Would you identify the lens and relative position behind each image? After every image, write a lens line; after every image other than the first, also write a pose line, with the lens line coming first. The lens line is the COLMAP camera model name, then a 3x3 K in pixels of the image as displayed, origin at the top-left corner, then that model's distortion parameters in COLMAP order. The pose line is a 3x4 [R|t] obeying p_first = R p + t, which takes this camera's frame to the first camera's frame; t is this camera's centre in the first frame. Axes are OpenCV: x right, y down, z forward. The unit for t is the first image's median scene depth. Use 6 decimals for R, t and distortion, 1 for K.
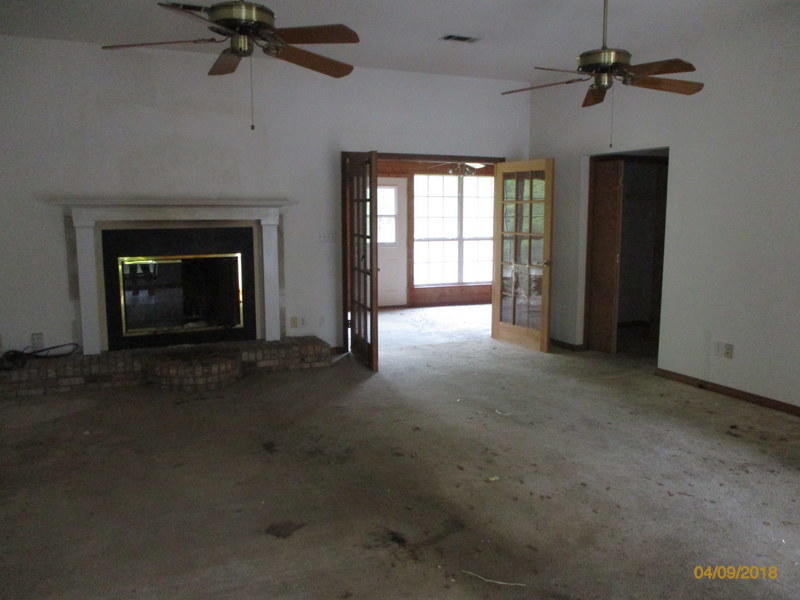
lens RADIAL K [[665.3, 0, 398.2], [0, 665.3, 300.7], [0, 0, 1]] dist [-0.014458, 0.004510]
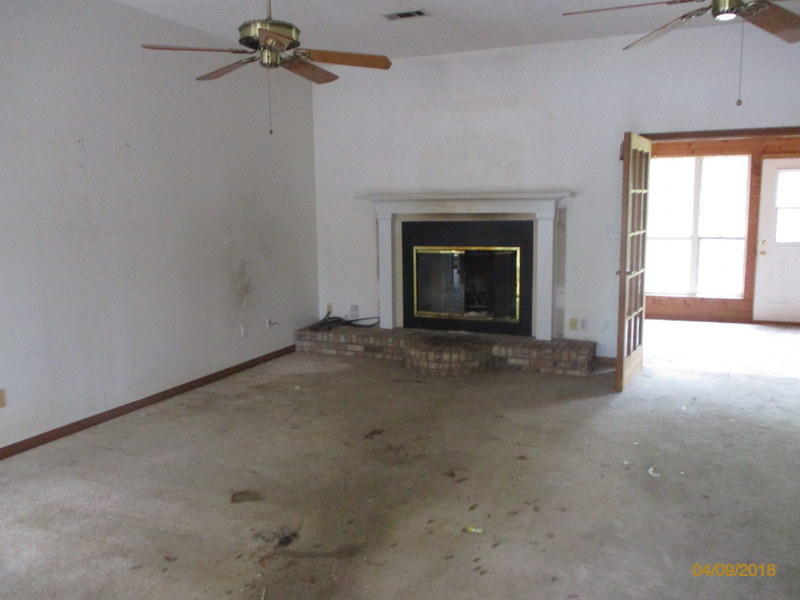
lens RADIAL K [[665.3, 0, 398.2], [0, 665.3, 300.7], [0, 0, 1]] dist [-0.014458, 0.004510]
pose [[0.675830, 0.098552, -0.730439, 0.396308], [-0.086635, 0.994772, 0.054059, -0.032308], [0.731949, 0.026747, 0.680835, 0.215908]]
